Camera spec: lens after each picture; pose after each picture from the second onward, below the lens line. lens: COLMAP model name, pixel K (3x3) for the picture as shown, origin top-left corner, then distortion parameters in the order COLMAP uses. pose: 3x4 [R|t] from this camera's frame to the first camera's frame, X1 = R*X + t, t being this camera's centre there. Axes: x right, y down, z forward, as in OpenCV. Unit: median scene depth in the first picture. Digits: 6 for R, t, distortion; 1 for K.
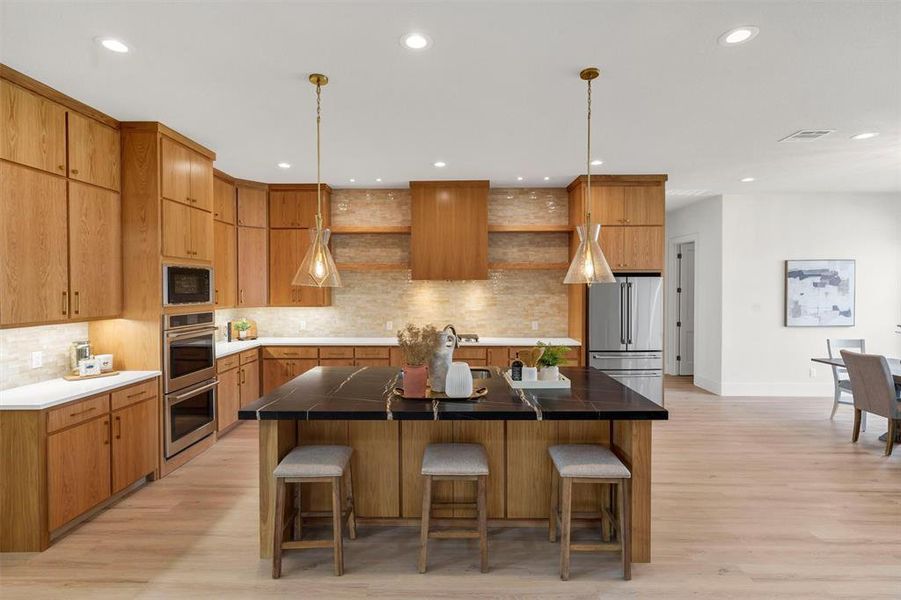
lens RADIAL K [[429.5, 0, 452.3], [0, 429.5, 292.4], [0, 0, 1]] dist [-0.000850, -0.000154]
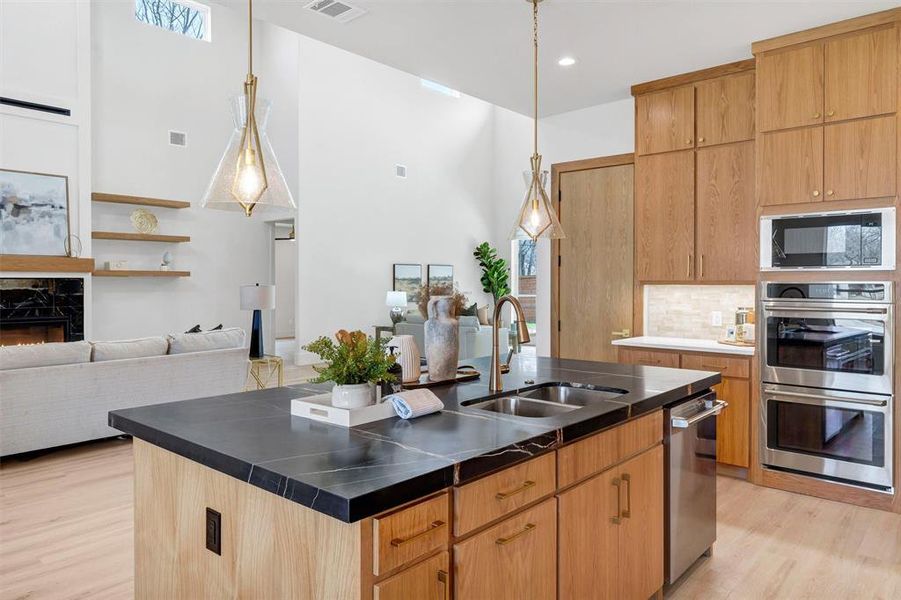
lens RADIAL K [[612.6, 0, 442.6], [0, 612.6, 283.2], [0, 0, 1]] dist [-0.001059, 0.000688]
pose [[-0.652666, 0.007356, -0.757610, 0.364175], [-0.005946, 0.999872, 0.014831, 0.027215], [0.757622, 0.014185, -0.652539, 0.830134]]
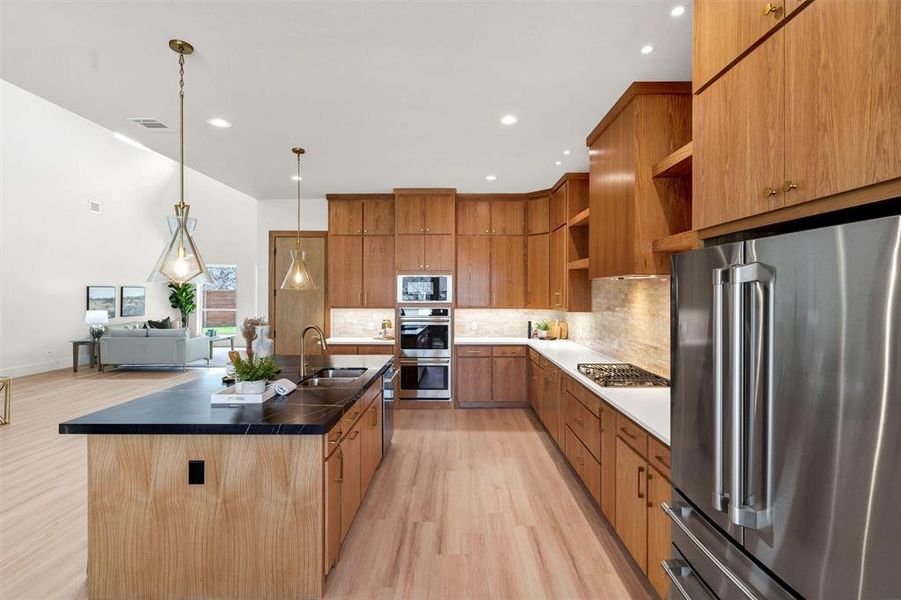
lens RADIAL K [[429.5, 0, 452.3], [0, 429.5, 292.4], [0, 0, 1]] dist [-0.000850, -0.000154]
pose [[0.006879, 0.003940, -0.999969, 0.594226], [-0.013171, 0.999906, 0.003849, -0.008058], [0.999890, 0.013144, 0.006930, 0.765194]]
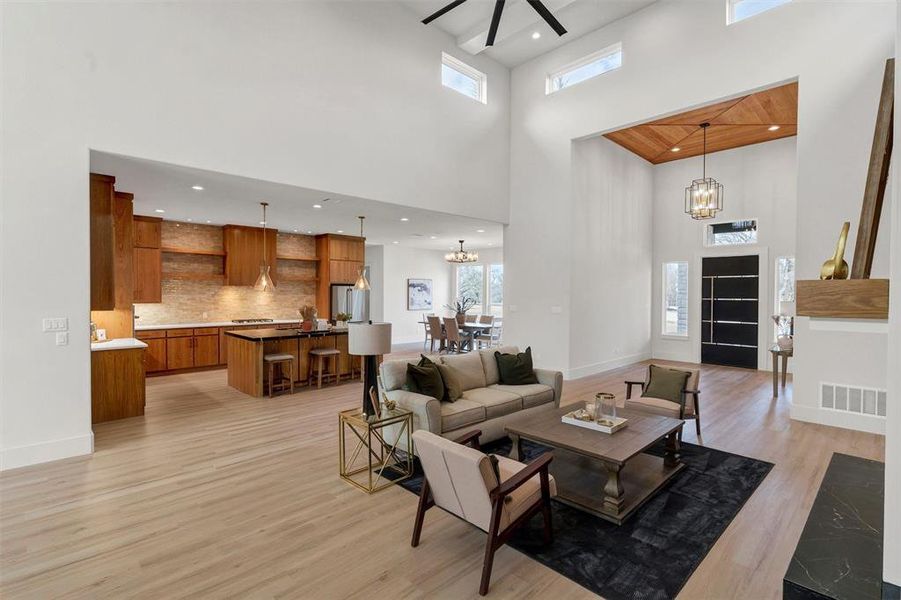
lens RADIAL K [[429.5, 0, 452.3], [0, 429.5, 292.4], [0, 0, 1]] dist [-0.000850, -0.000154]
pose [[0.702189, 0.004780, 0.711975, -0.645158], [0.000200, 0.999976, -0.006912, 0.007843], [-0.711991, 0.004996, 0.702171, -0.716987]]
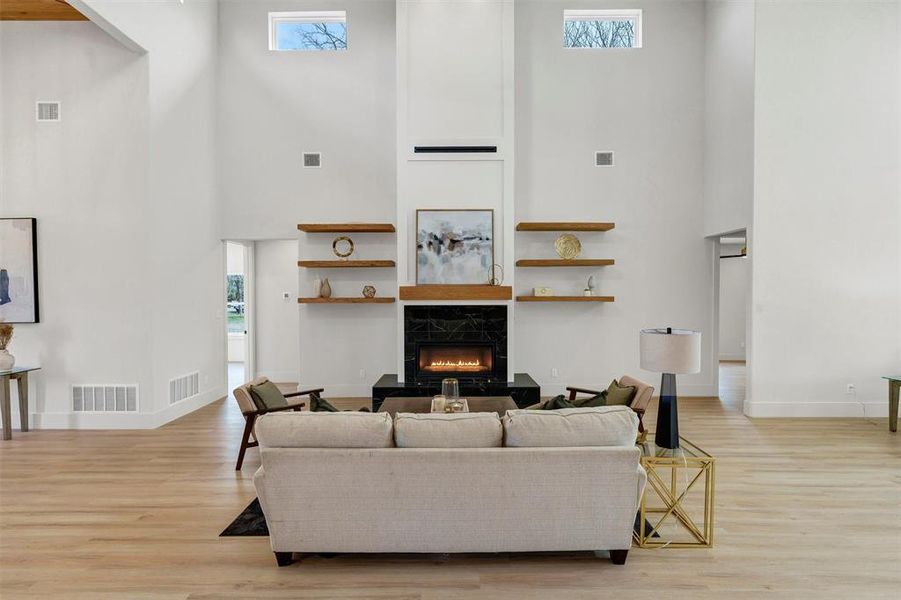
lens RADIAL K [[431.0, 0, 450.7], [0, 431.0, 297.8], [0, 0, 1]] dist [0.001756, -0.000167]
pose [[-0.999896, 0.005704, -0.013231, -0.030940], [0.005387, 0.999700, 0.023886, -0.002326], [0.013363, 0.023812, -0.999627, 0.299234]]
